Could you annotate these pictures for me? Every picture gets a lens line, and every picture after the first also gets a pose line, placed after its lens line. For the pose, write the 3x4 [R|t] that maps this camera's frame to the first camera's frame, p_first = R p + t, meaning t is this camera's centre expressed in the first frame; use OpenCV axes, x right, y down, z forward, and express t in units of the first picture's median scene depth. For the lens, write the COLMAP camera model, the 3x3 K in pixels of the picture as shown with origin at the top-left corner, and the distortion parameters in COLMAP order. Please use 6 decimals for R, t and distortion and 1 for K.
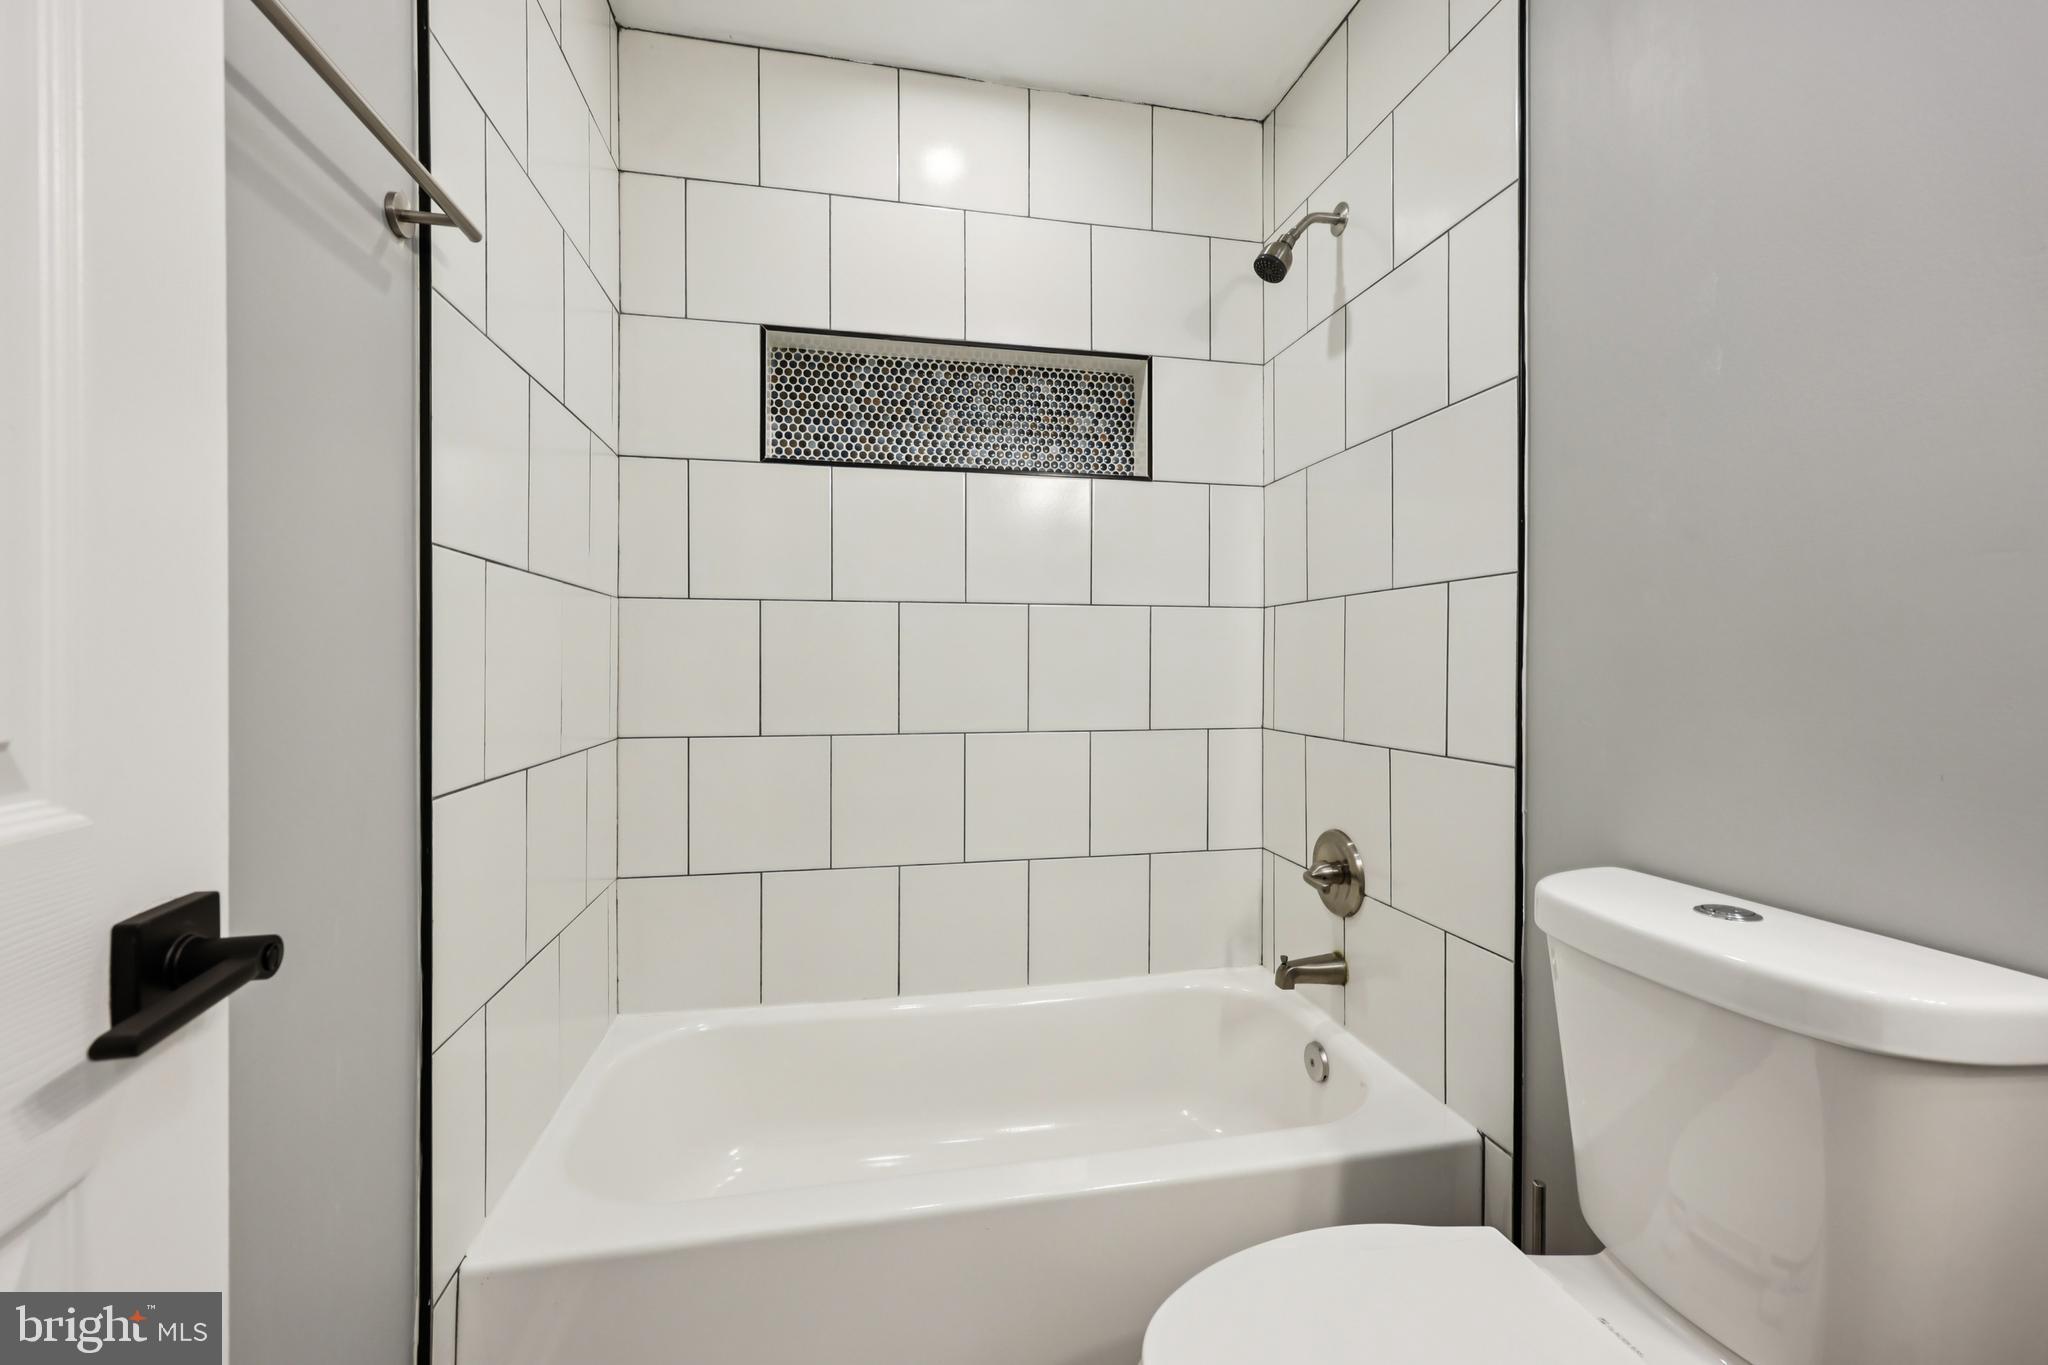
lens RADIAL K [[835.8, 0, 1027.2], [0, 835.8, 667.5], [0, 0, 1]] dist [0.000153, -0.000553]
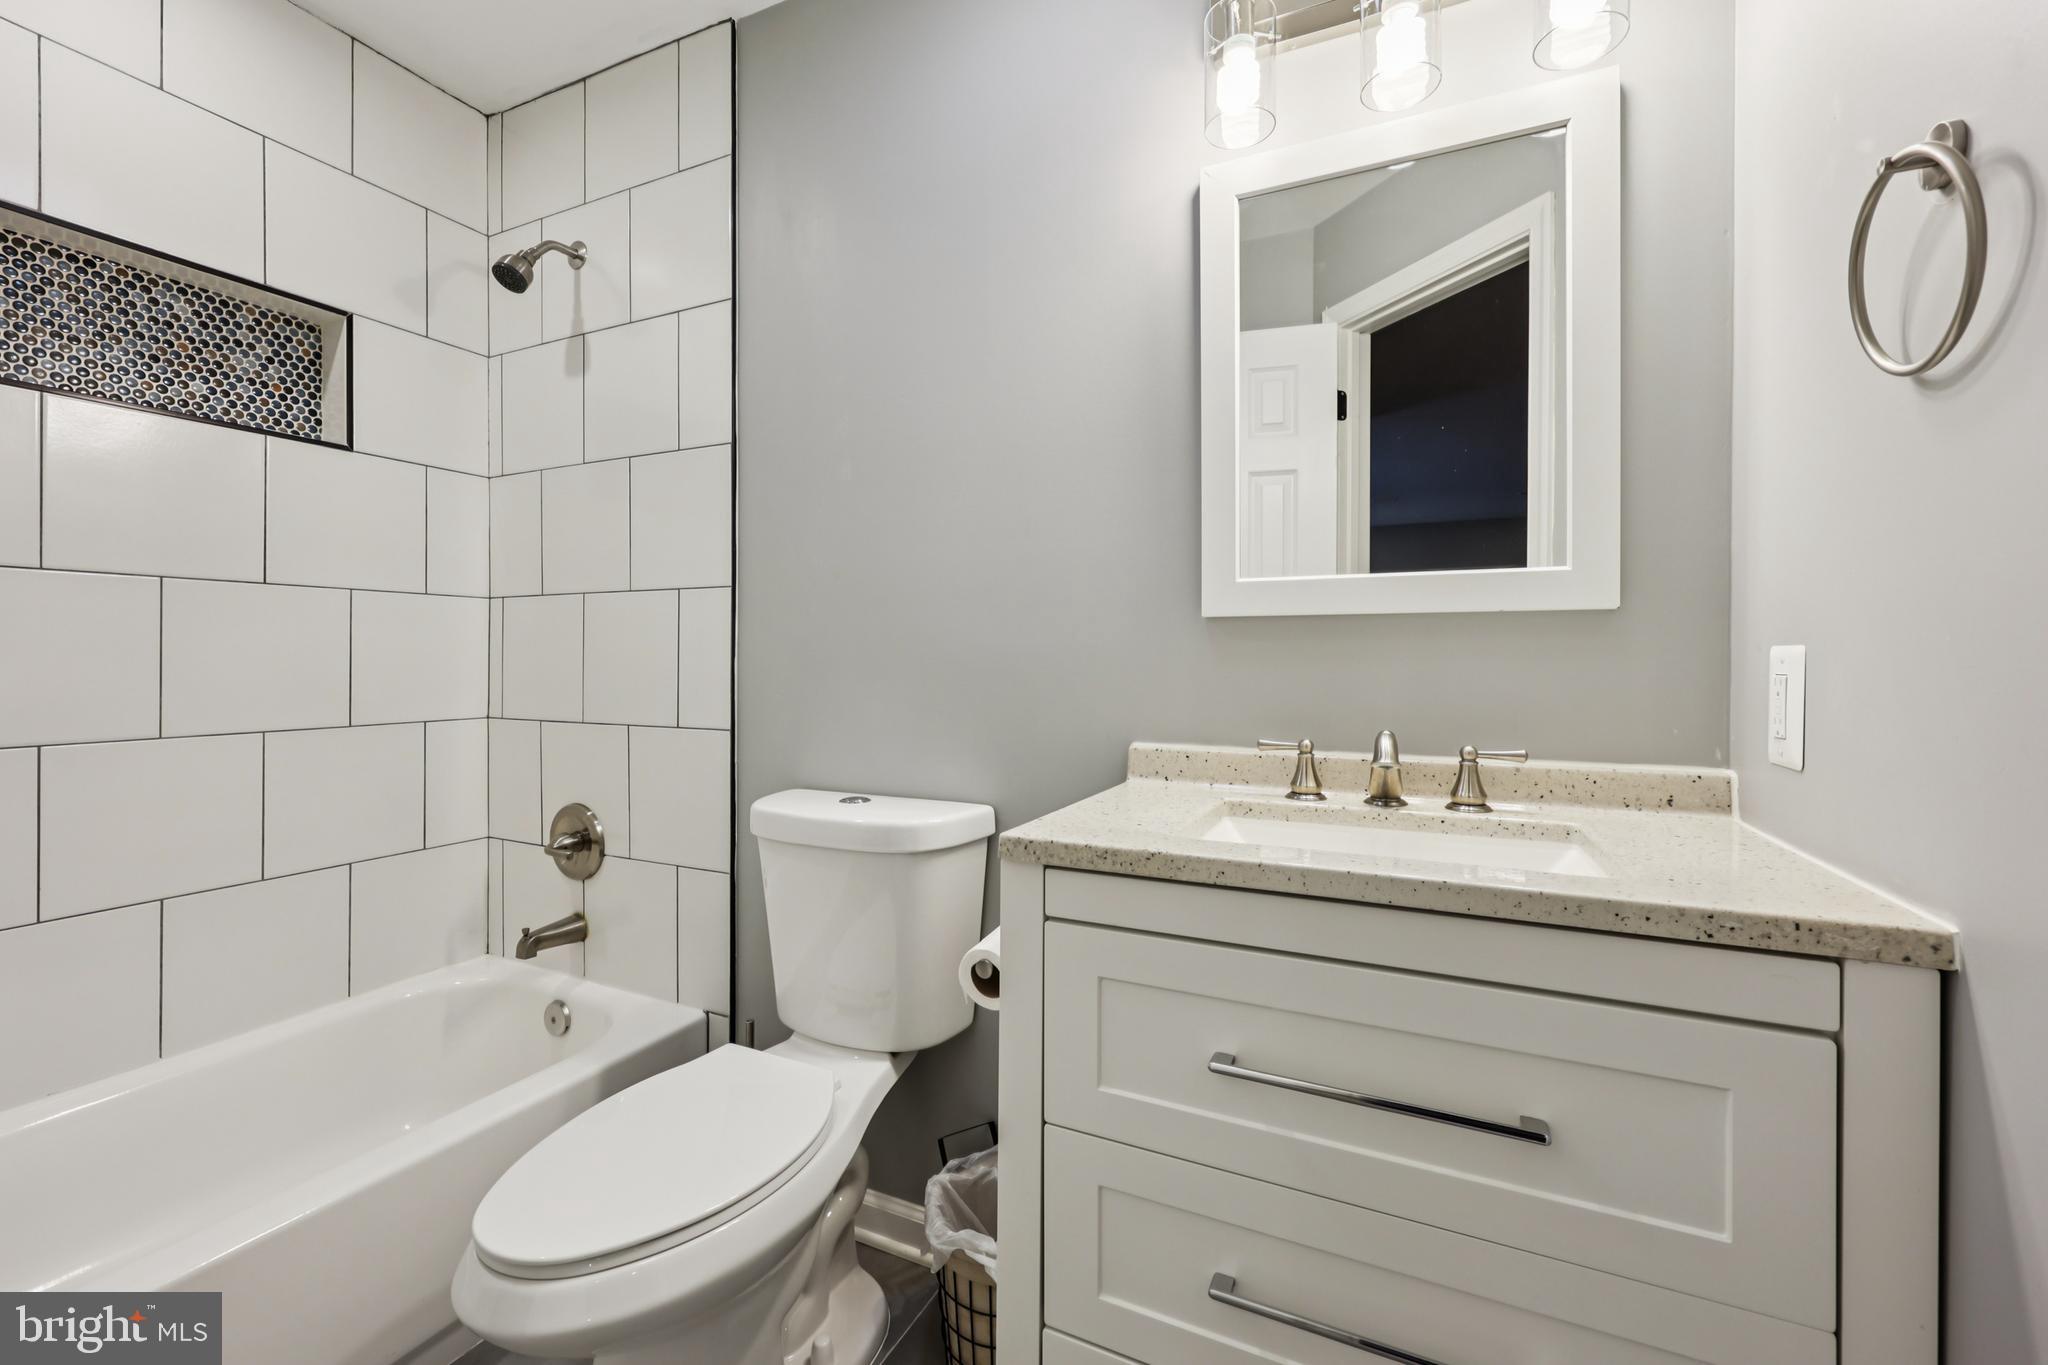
lens RADIAL K [[835.8, 0, 1026.3], [0, 835.8, 666.3], [0, 0, 1]] dist [0.000153, -0.000553]
pose [[0.610314, -0.005245, 0.792143, -0.145844], [0.001815, 0.999985, 0.005223, 0.007246], [-0.792158, -0.001750, 0.610314, -0.154542]]
